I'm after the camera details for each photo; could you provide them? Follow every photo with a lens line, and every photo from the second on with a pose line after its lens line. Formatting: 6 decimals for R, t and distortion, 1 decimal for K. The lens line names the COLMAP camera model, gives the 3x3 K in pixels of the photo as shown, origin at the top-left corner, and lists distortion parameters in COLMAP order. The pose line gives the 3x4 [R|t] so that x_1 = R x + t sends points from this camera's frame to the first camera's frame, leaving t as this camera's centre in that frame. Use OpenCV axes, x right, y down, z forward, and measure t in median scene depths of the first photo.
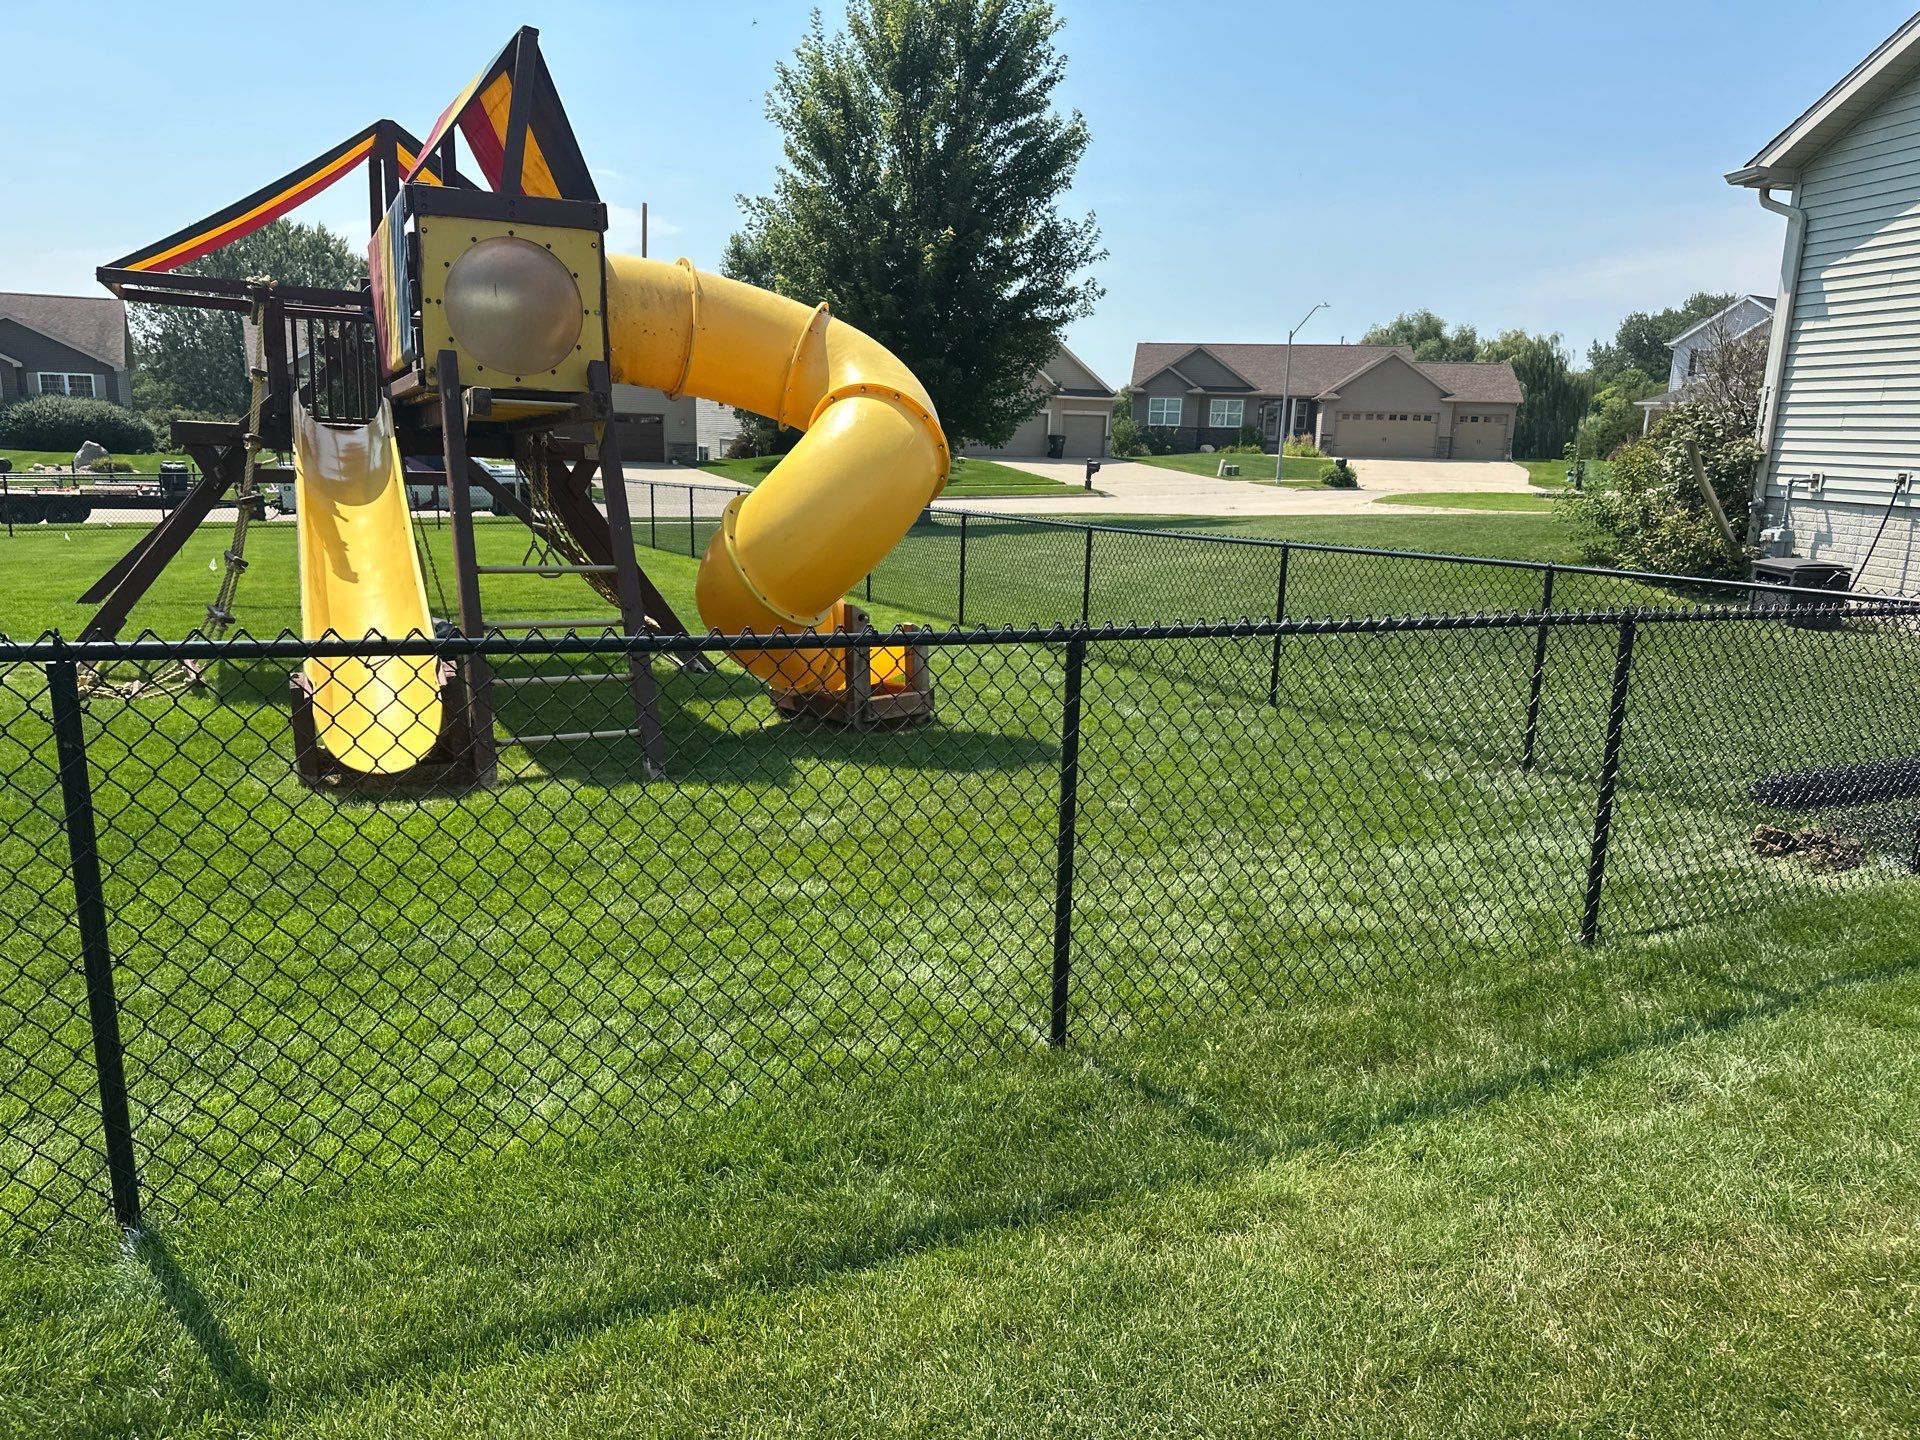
lens RADIAL K [[1351.4, 0, 957.0], [0, 1351.4, 733.5], [0, 0, 1]] dist [0.055444, -0.071970]
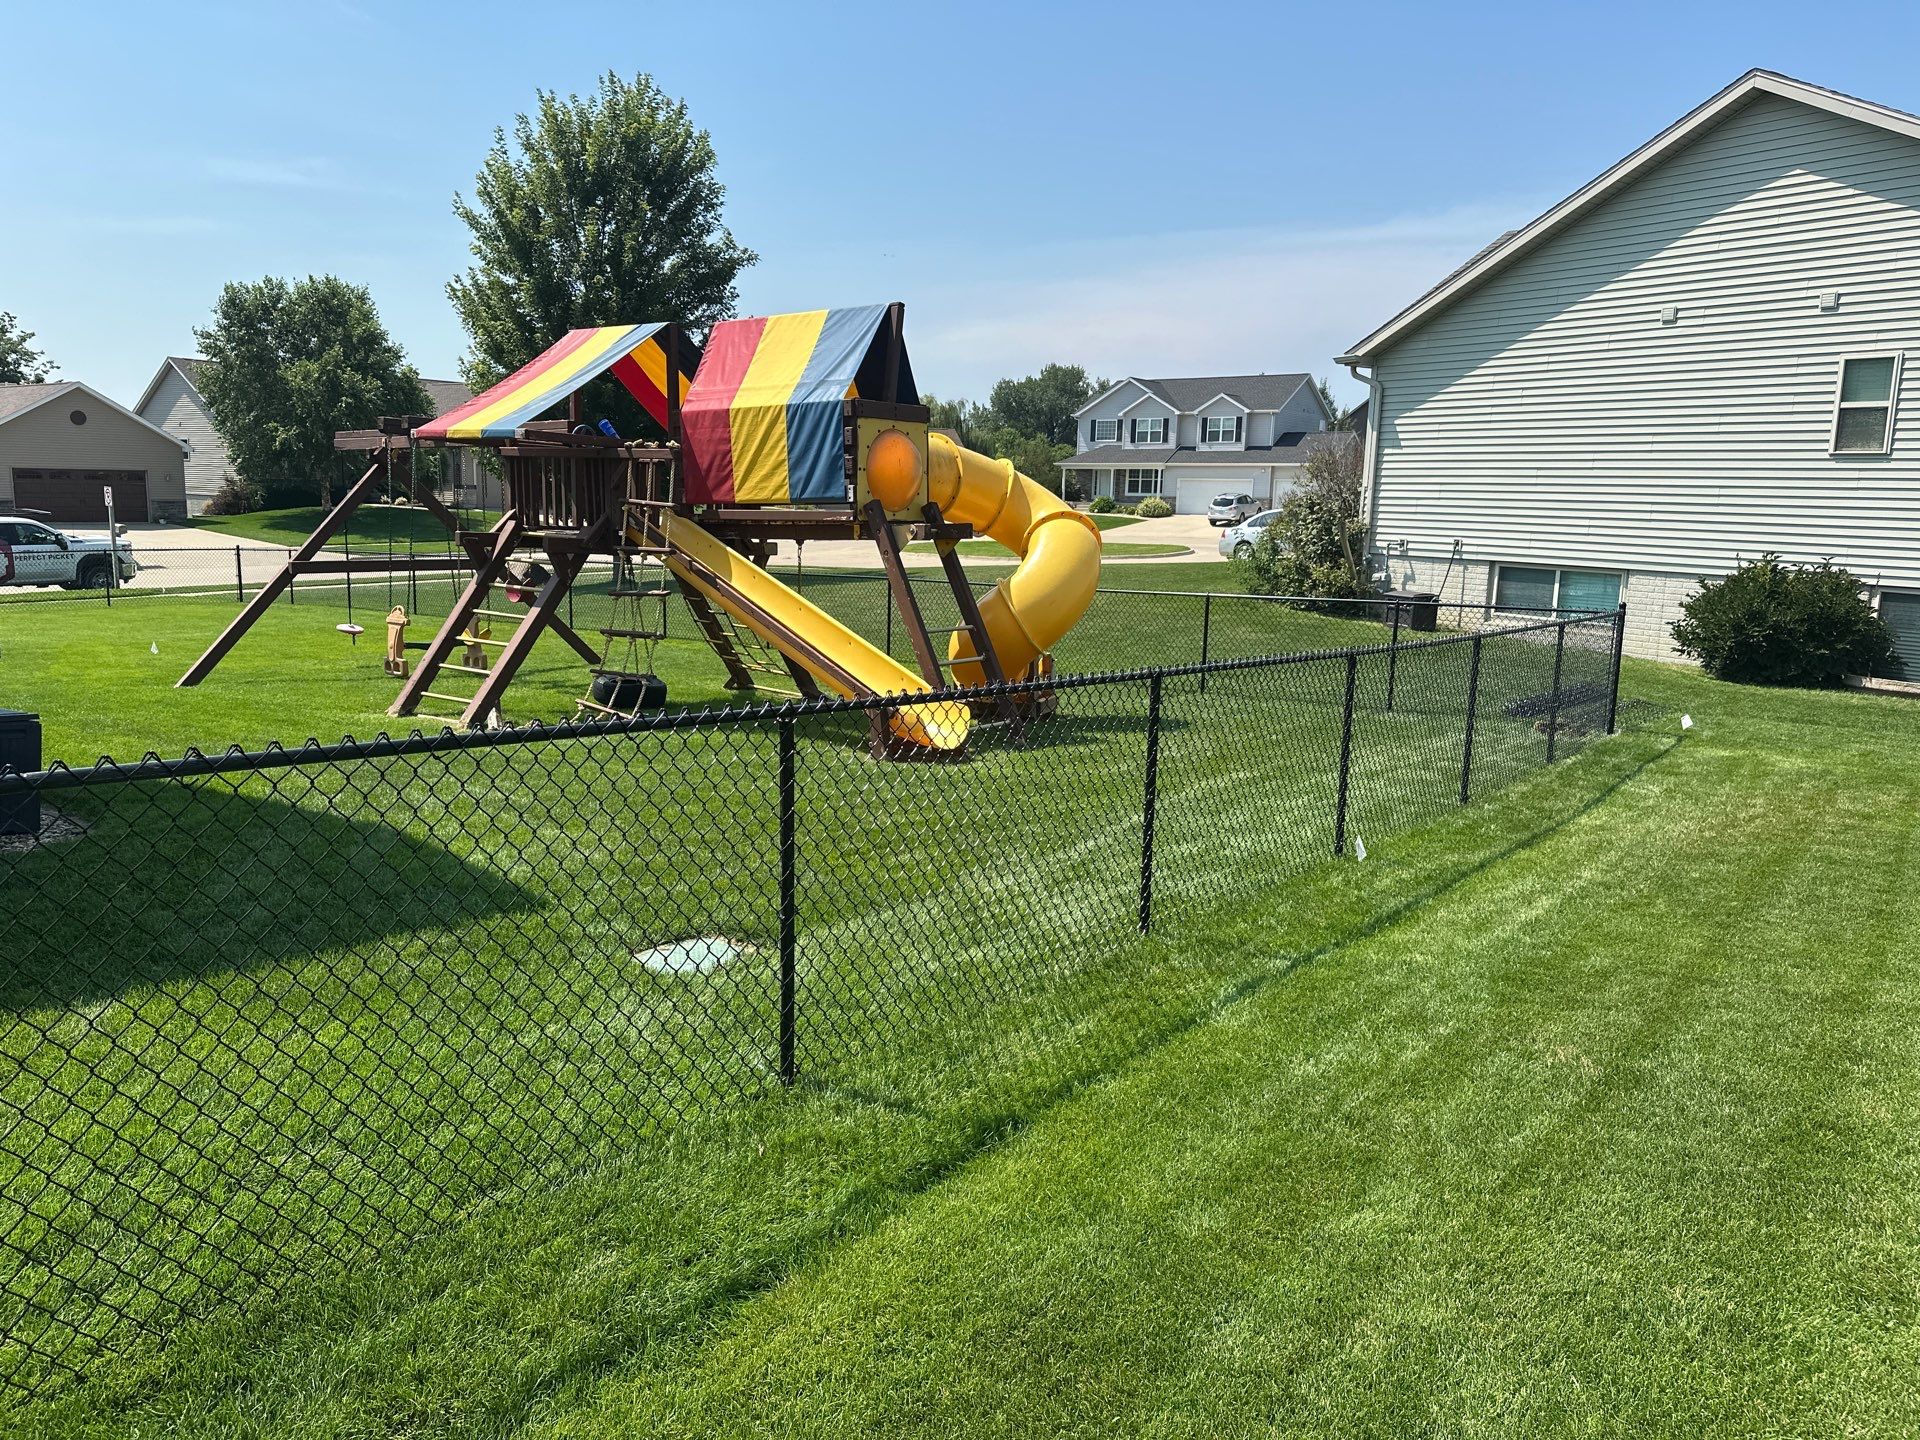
lens RADIAL K [[1362.8, 0, 960.6], [0, 1362.8, 713.2], [0, 0, 1]] dist [0.023883, -0.031610]
pose [[0.904901, -0.074707, 0.419015, -0.477785], [0.093978, 0.995247, -0.025507, 0.010607], [-0.415118, 0.062460, 0.907621, -0.230861]]
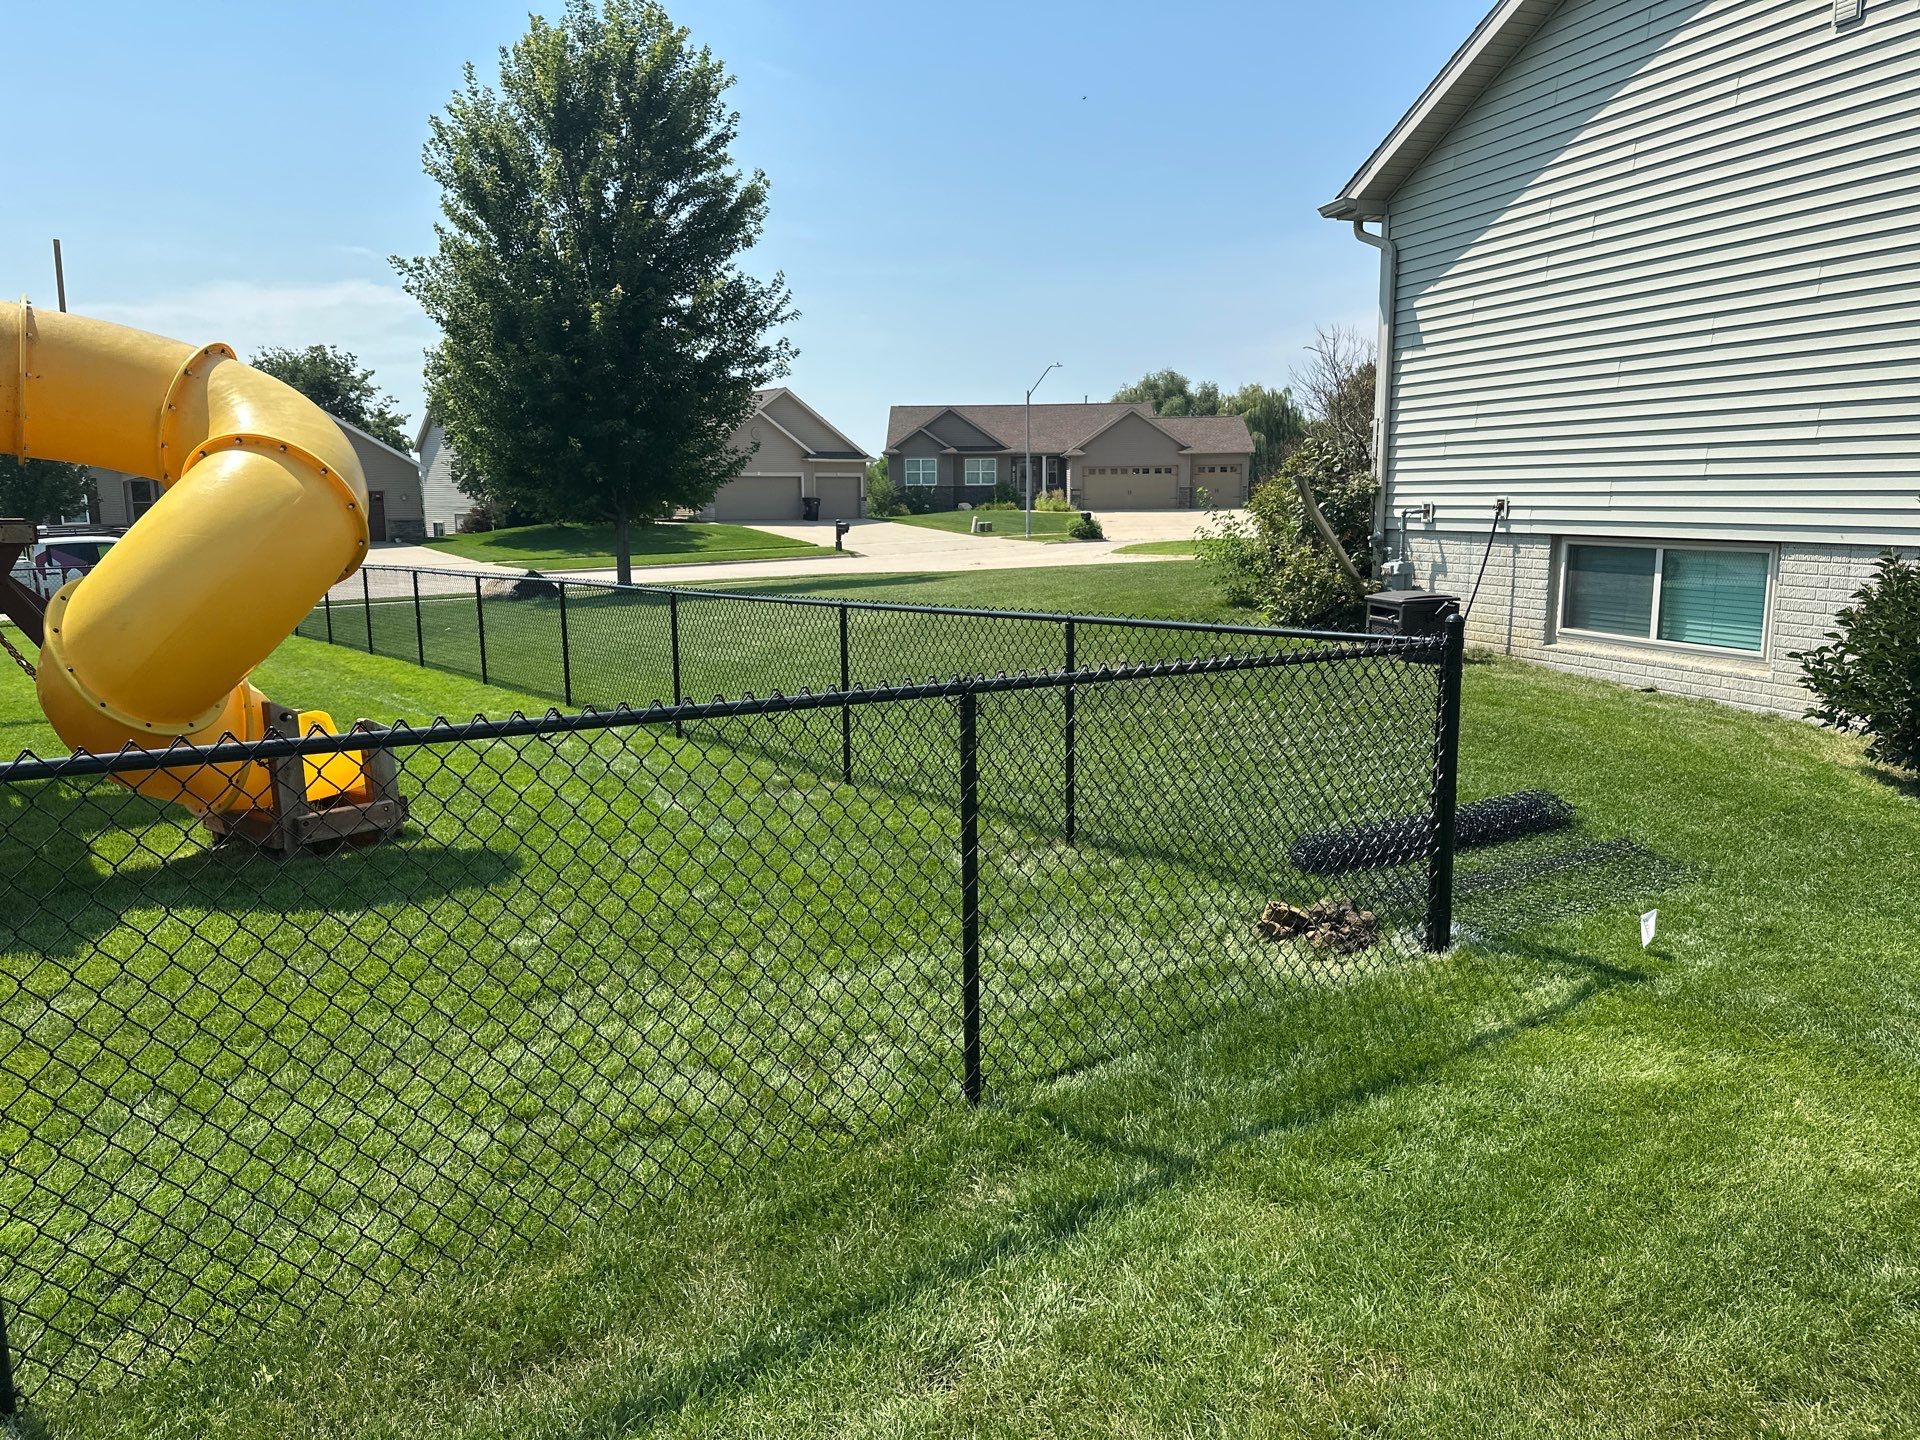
lens RADIAL K [[1351.4, 0, 955.1], [0, 1351.4, 716.7], [0, 0, 1]] dist [0.055444, -0.071970]
pose [[0.987547, -0.061787, 0.144684, 0.118824], [0.070003, 0.996170, -0.052399, -0.008511], [-0.140892, 0.061875, 0.988090, 0.074481]]
